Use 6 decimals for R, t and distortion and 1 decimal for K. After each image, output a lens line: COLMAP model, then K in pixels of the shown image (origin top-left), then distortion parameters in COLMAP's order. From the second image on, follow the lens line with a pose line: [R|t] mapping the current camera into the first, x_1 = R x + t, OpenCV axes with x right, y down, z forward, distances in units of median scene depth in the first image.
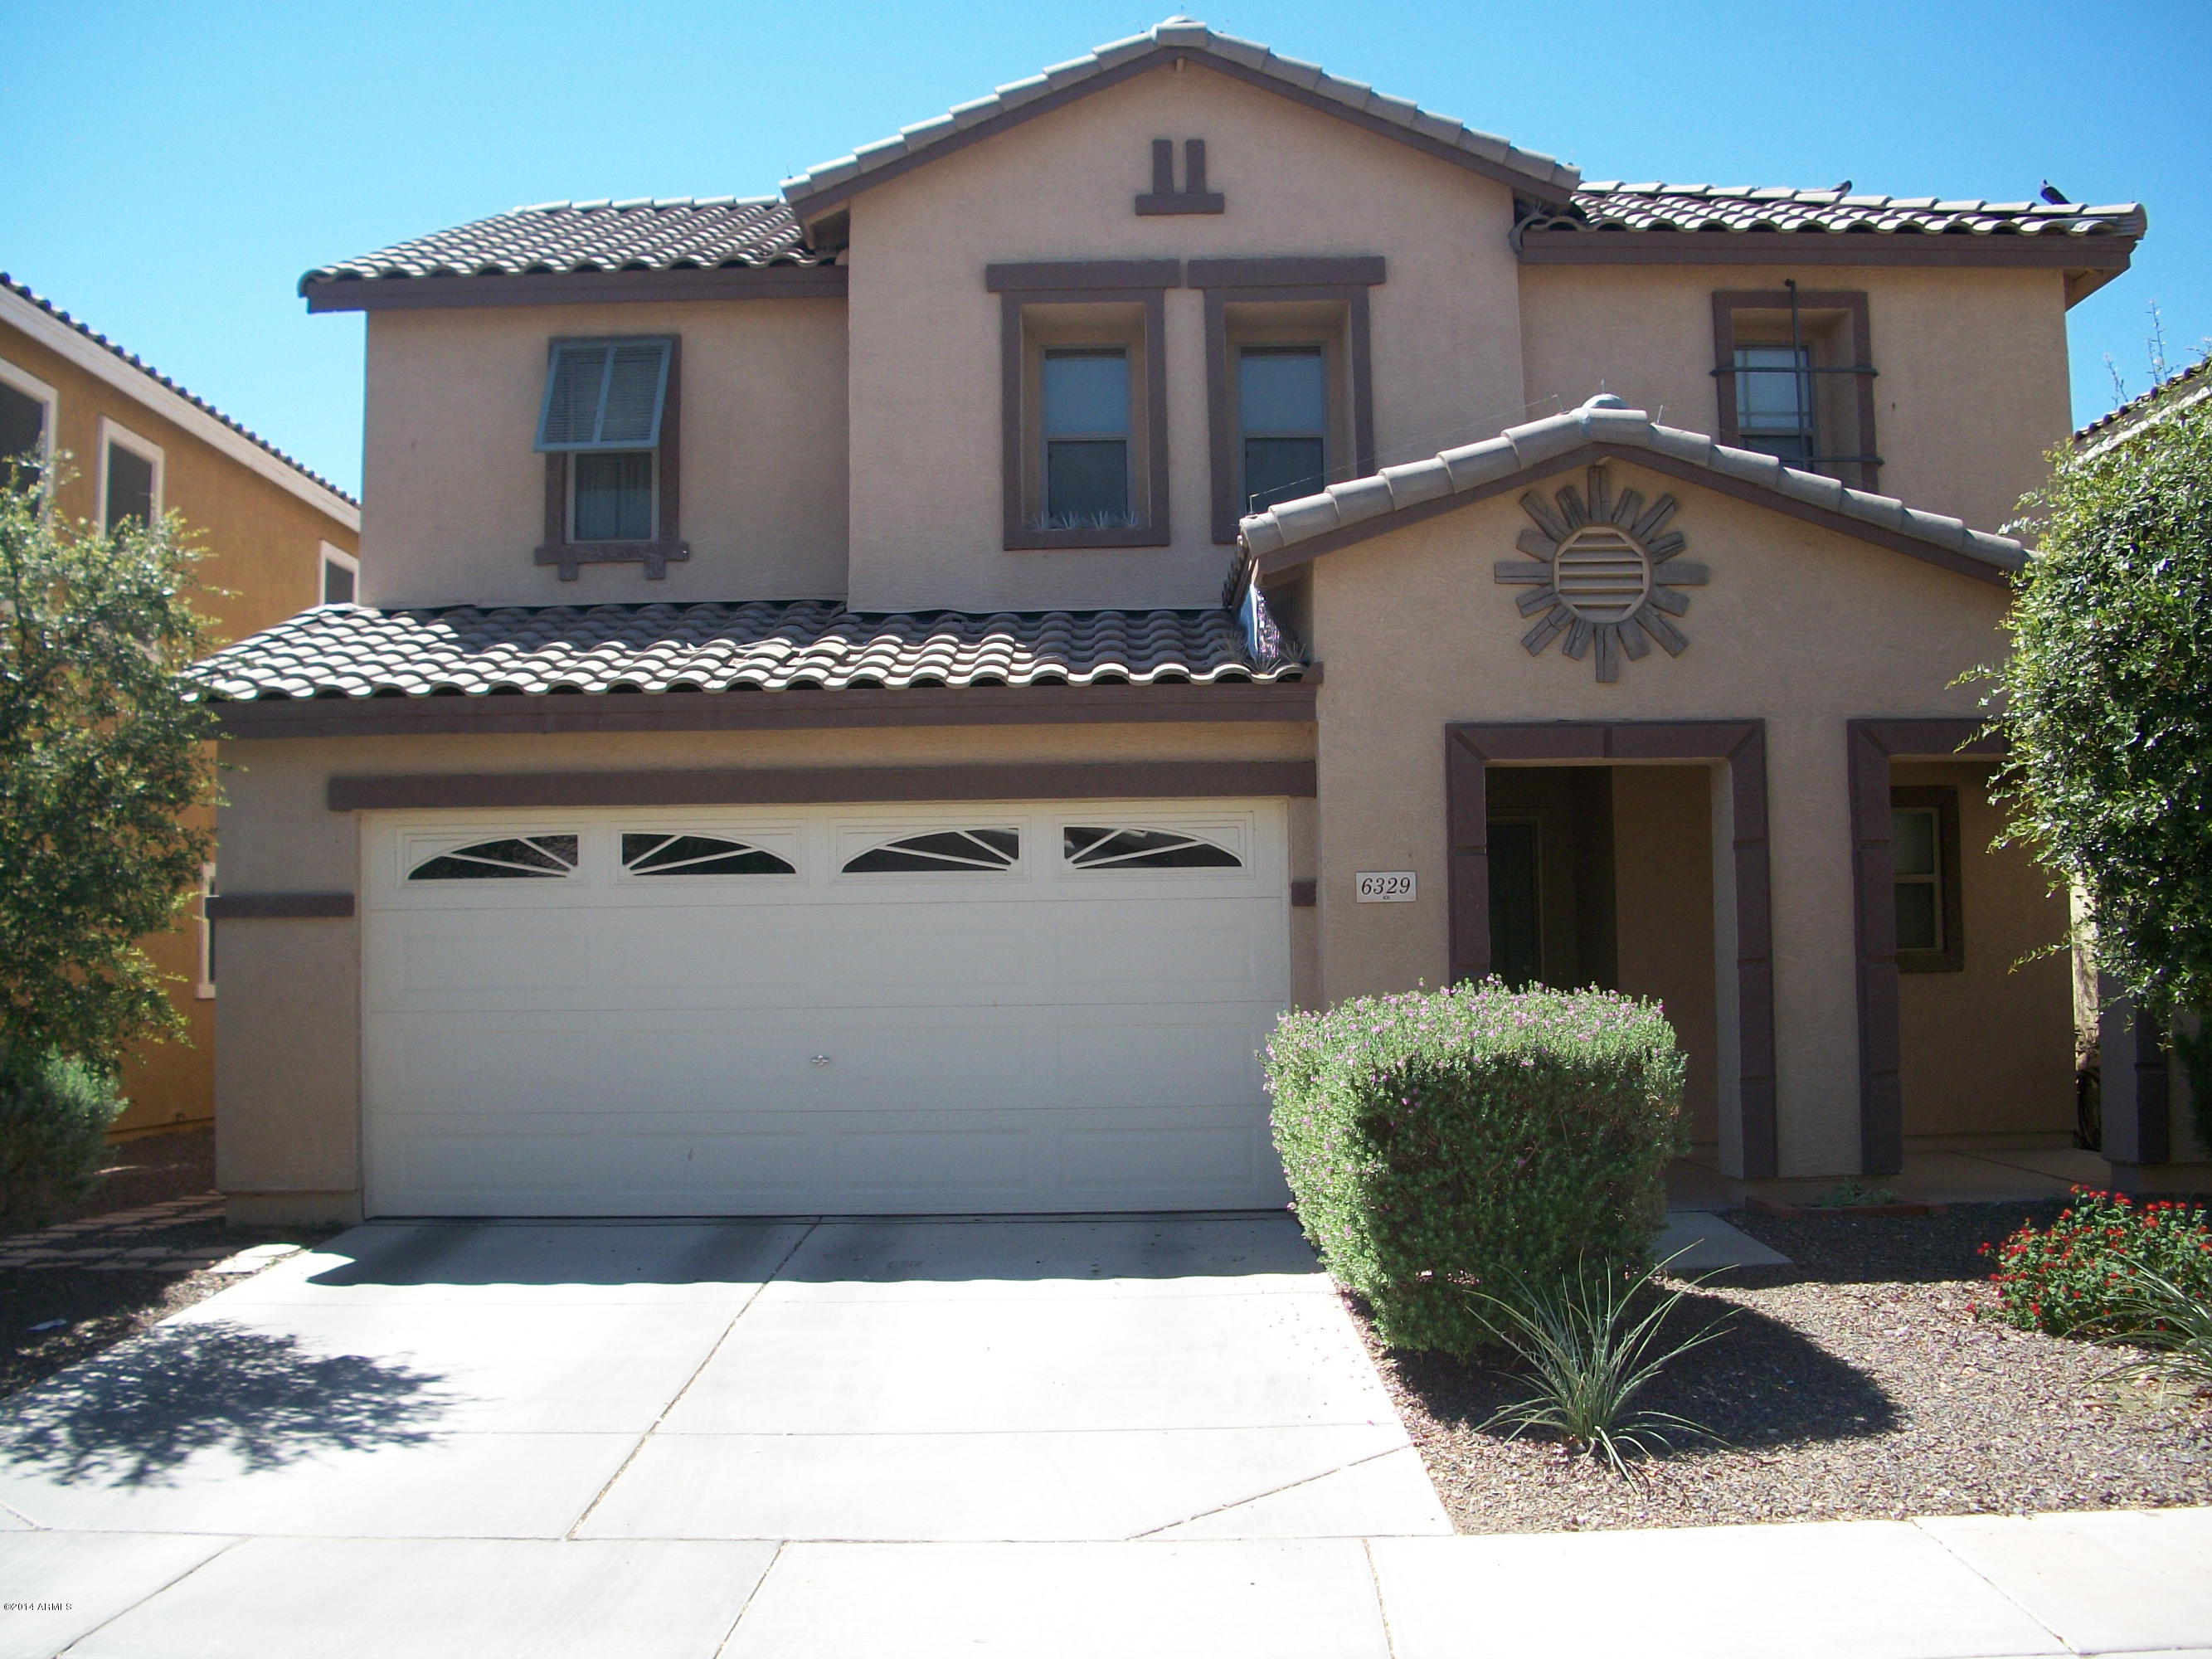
lens RADIAL K [[2306.7, 0, 1106.0], [0, 2306.7, 829.5], [0, 0, 1]] dist [-0.228532, 0.230692]
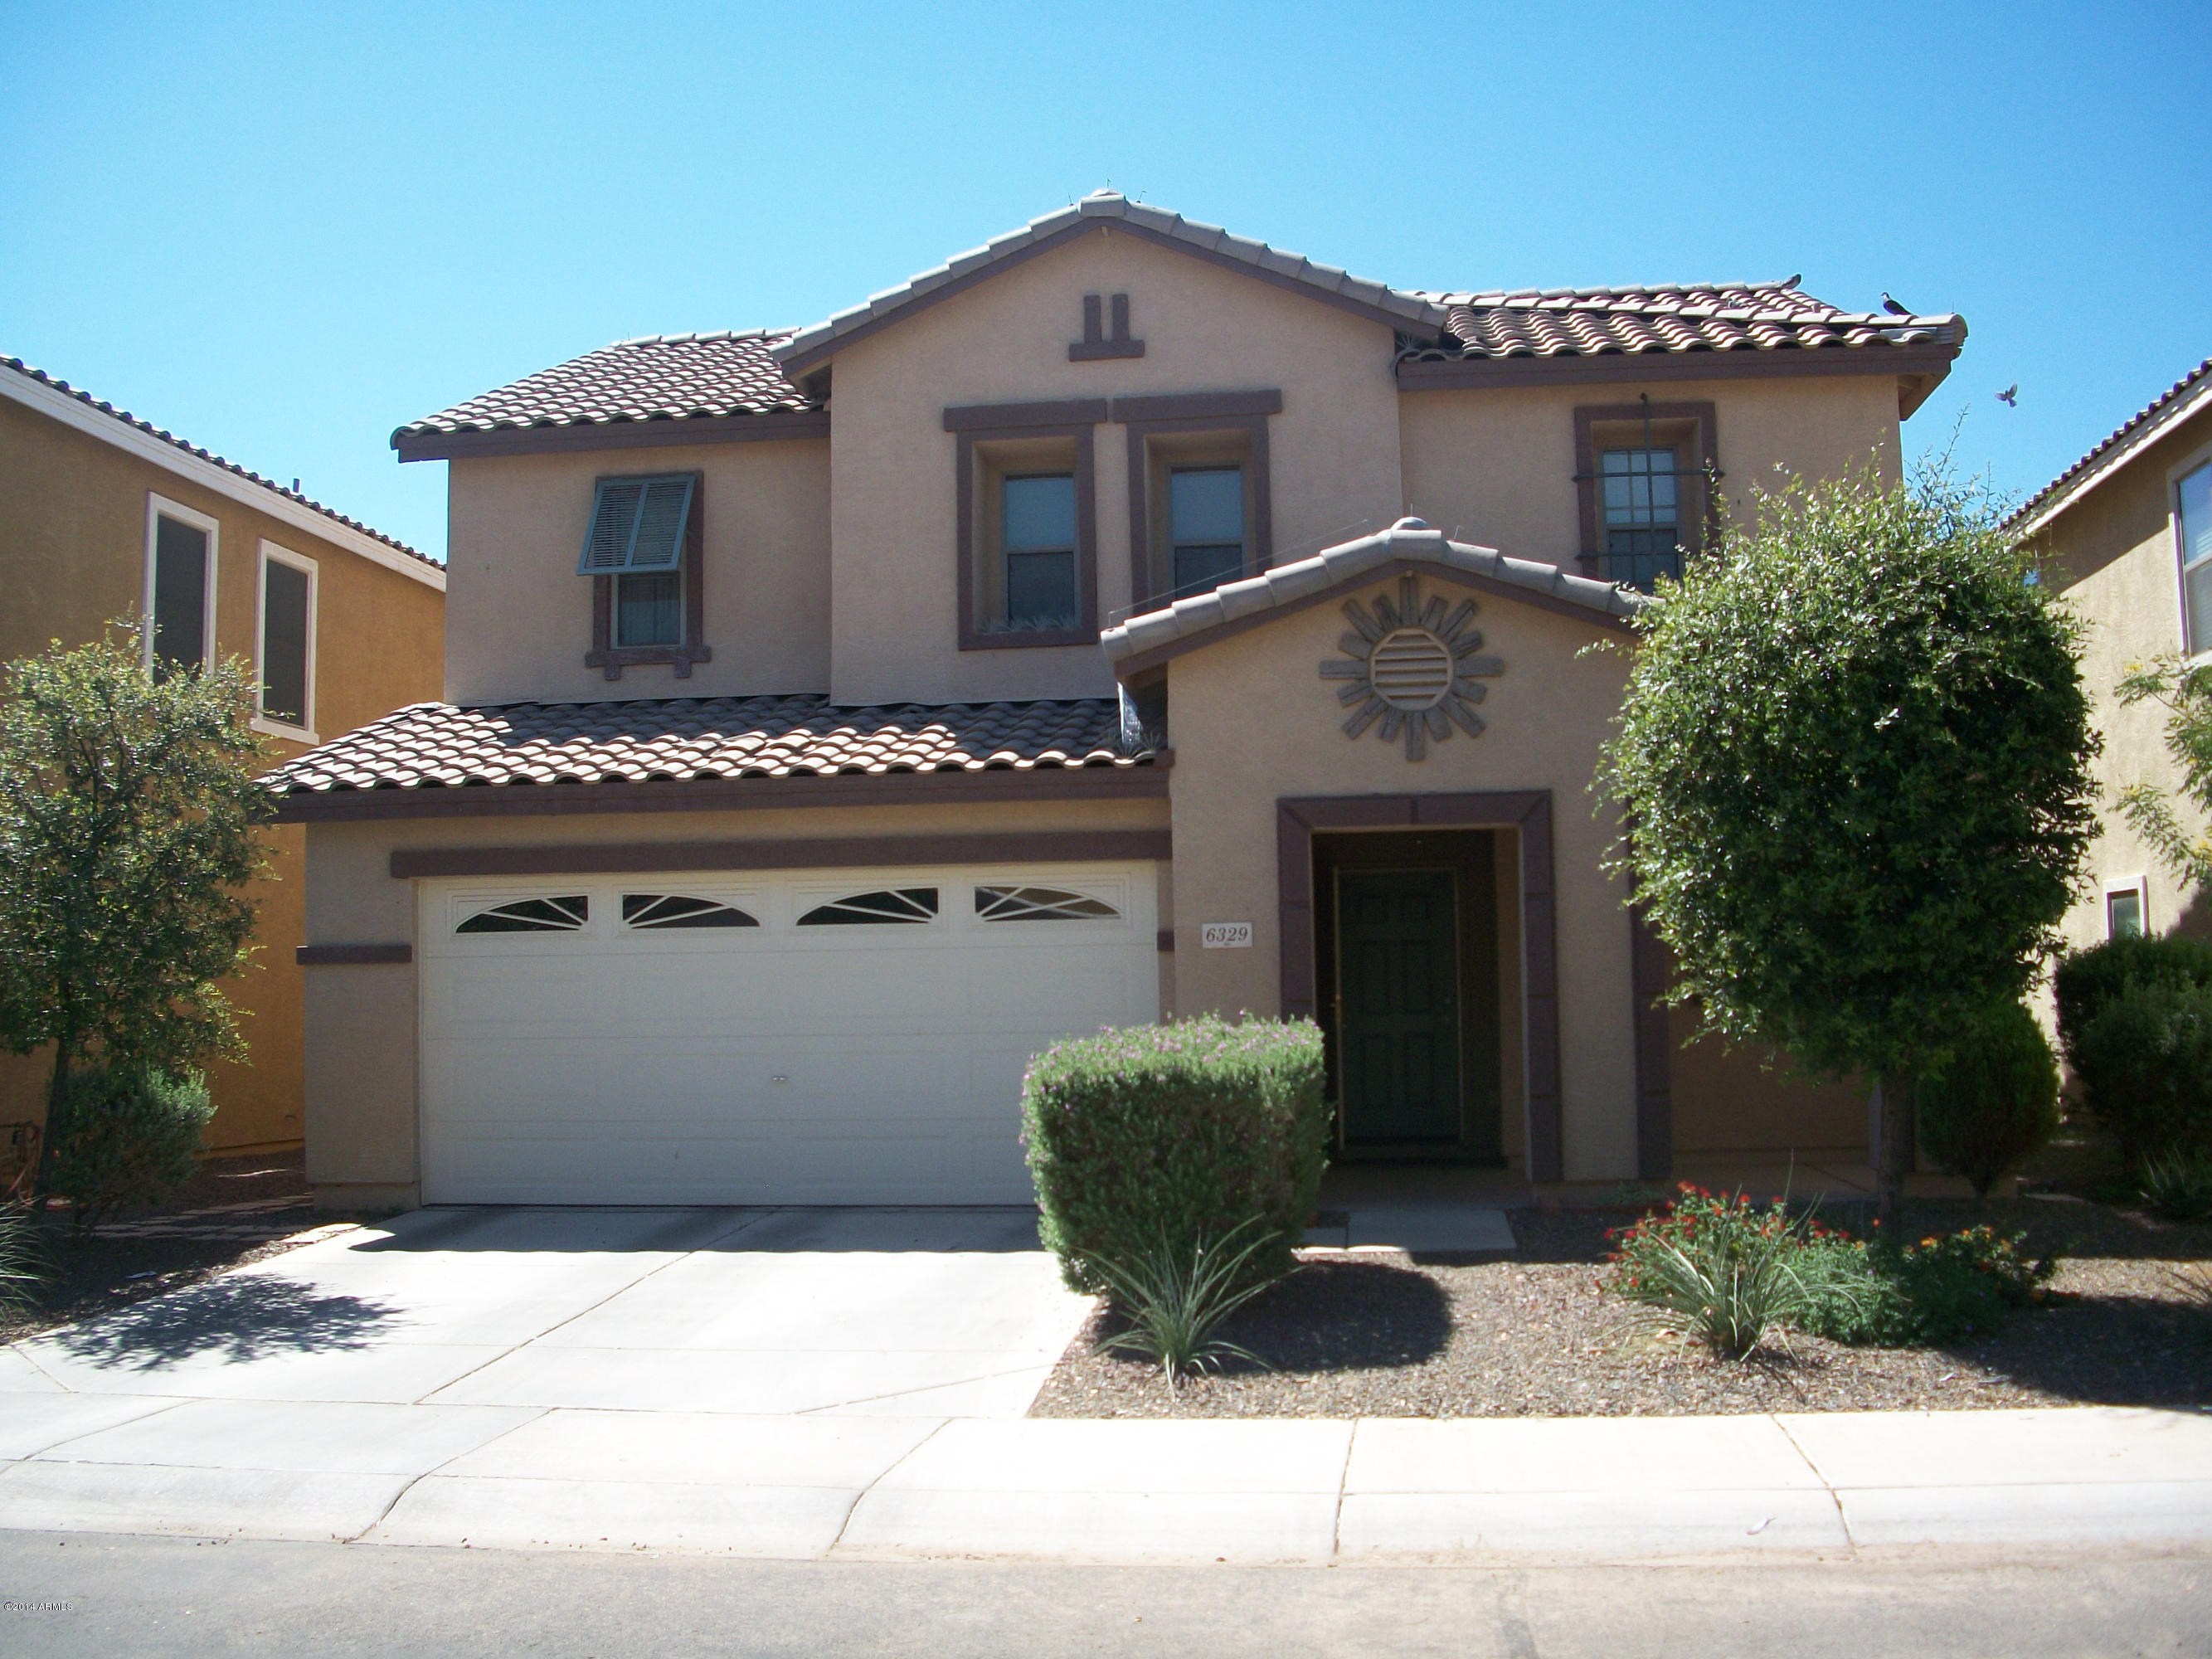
lens RADIAL K [[2306.7, 0, 1106.0], [0, 2306.7, 829.5], [0, 0, 1]] dist [-0.228532, 0.230692]
pose [[0.993069, -0.012039, -0.116913, 0.192017], [0.010599, 0.999860, -0.012928, -0.014651], [0.117052, 0.011600, 0.993058, -0.194592]]
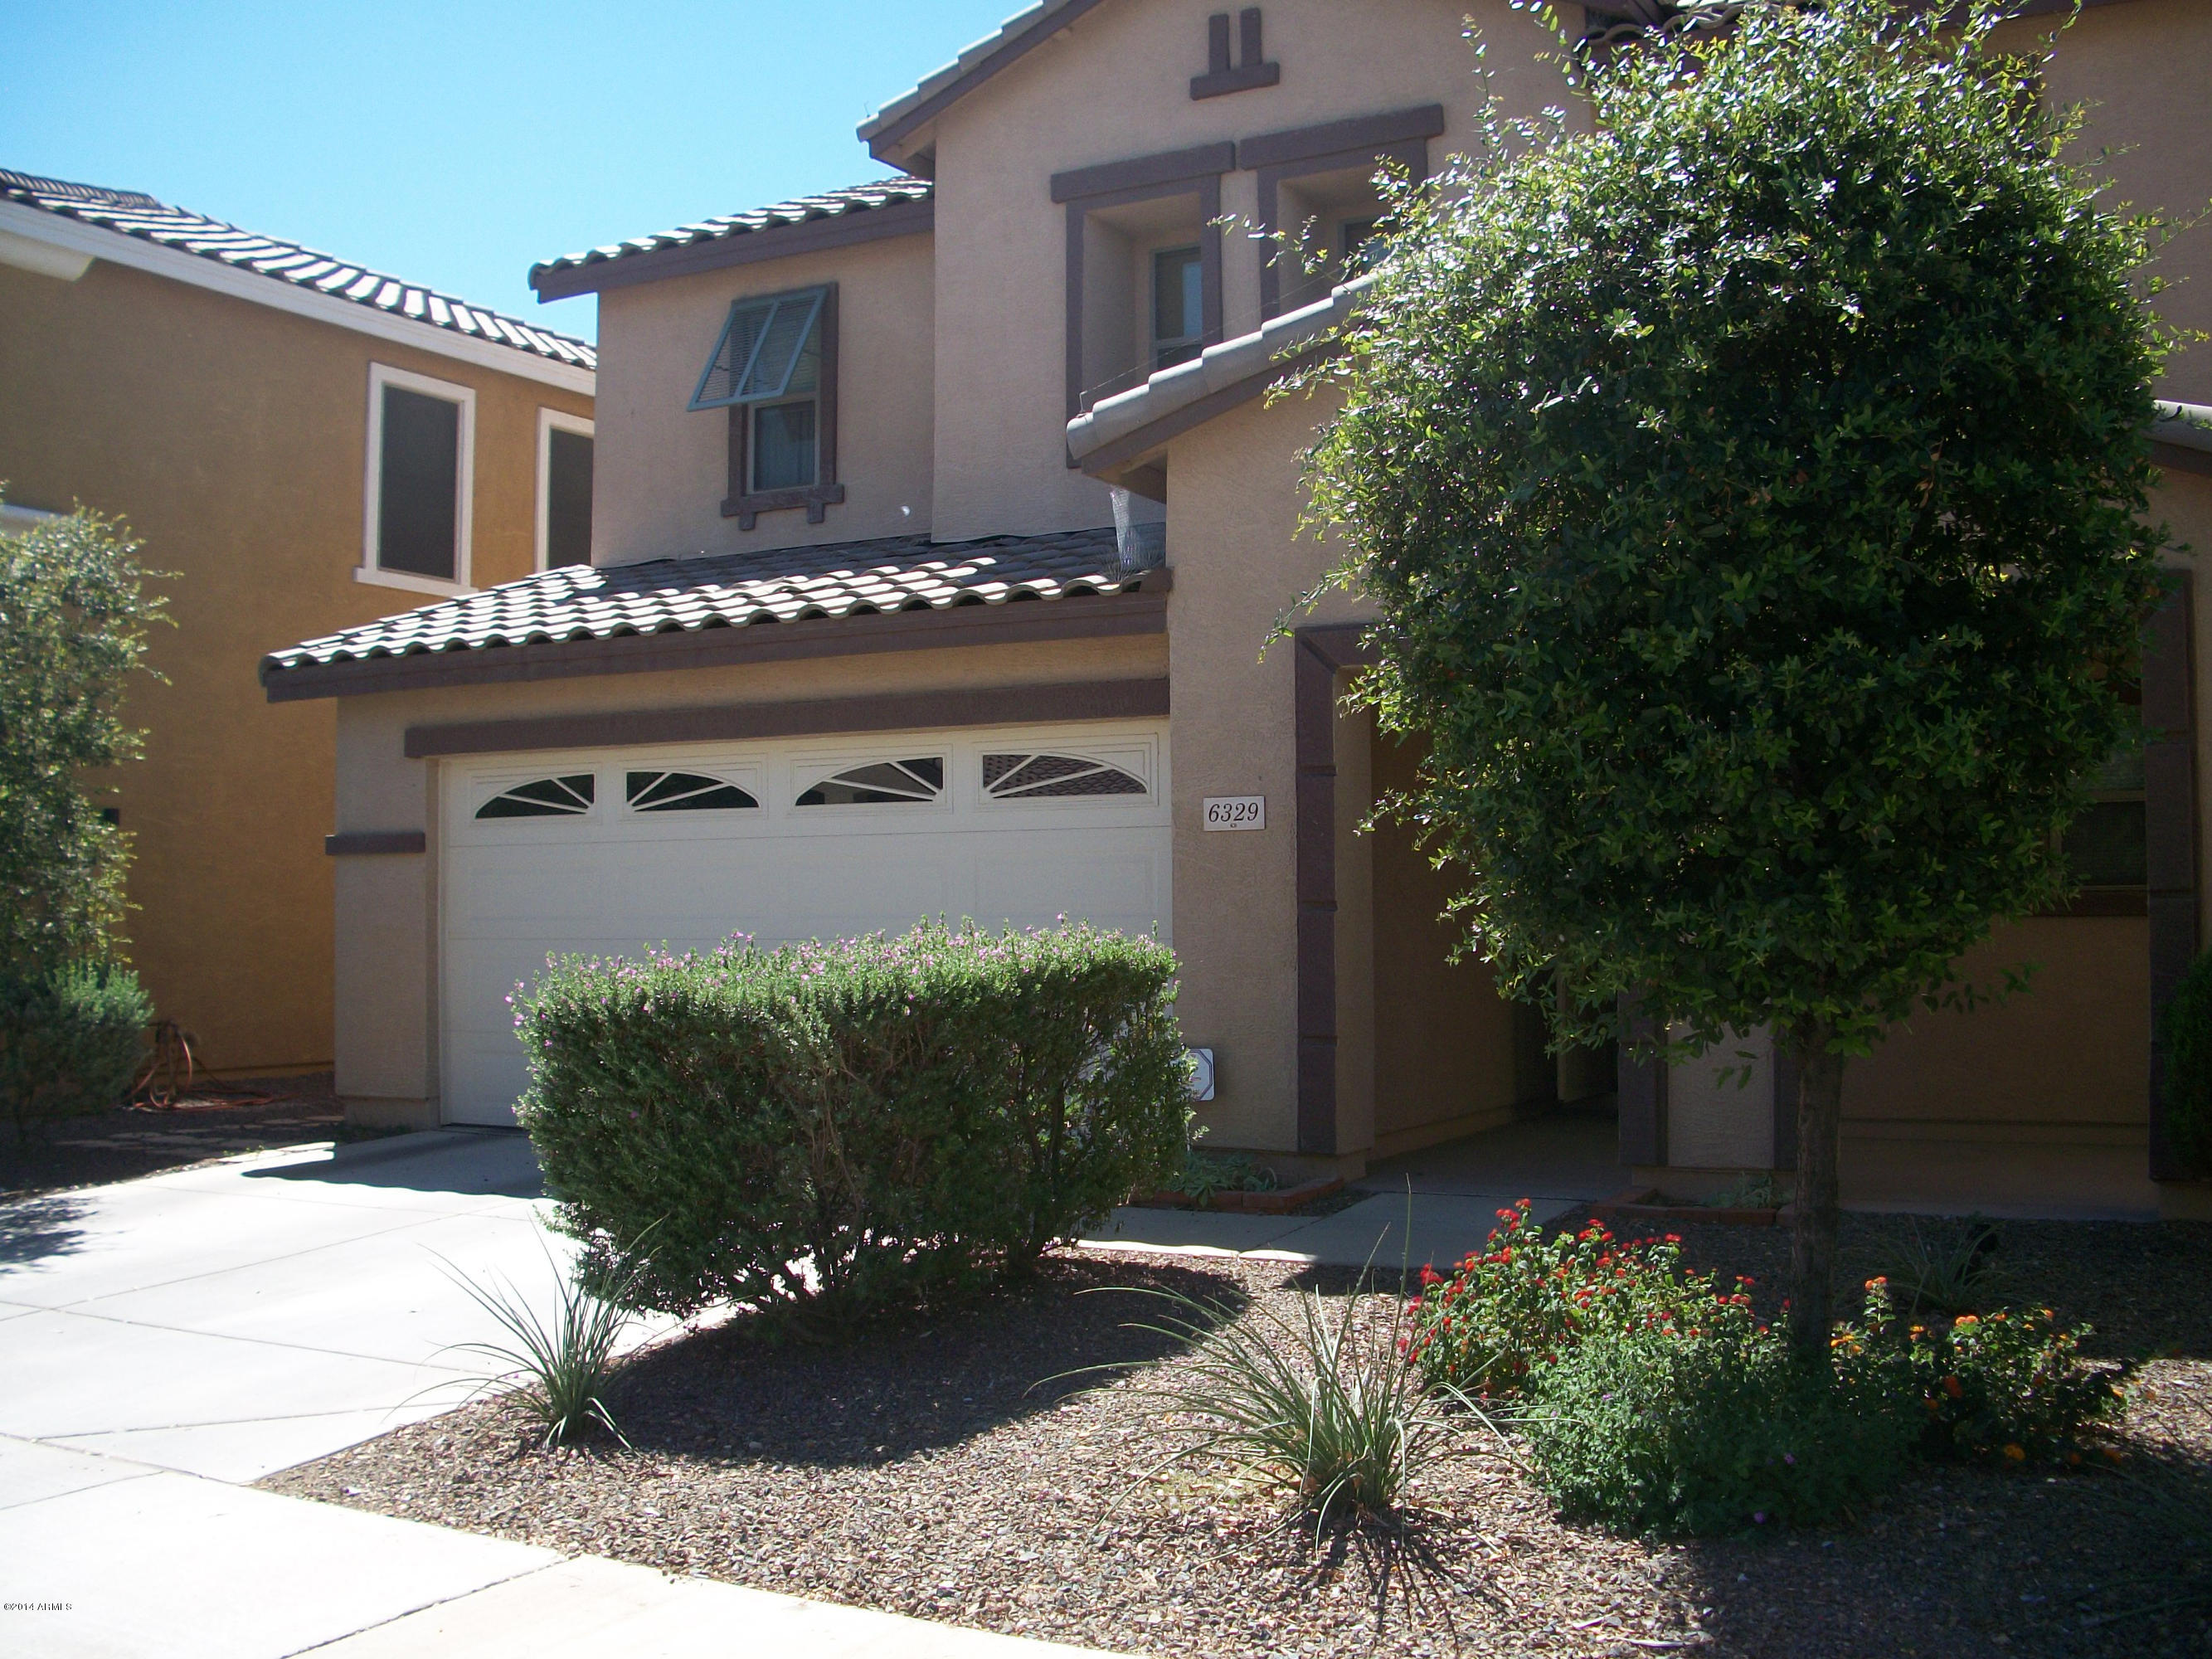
lens RADIAL K [[2306.7, 0, 1106.0], [0, 2306.7, 829.5], [0, 0, 1]] dist [-0.228532, 0.230692]
pose [[0.878327, -0.009016, -0.477975, 0.486604], [0.023390, 0.999435, 0.024129, 0.008033], [0.477487, -0.032373, 0.878042, 0.178360]]
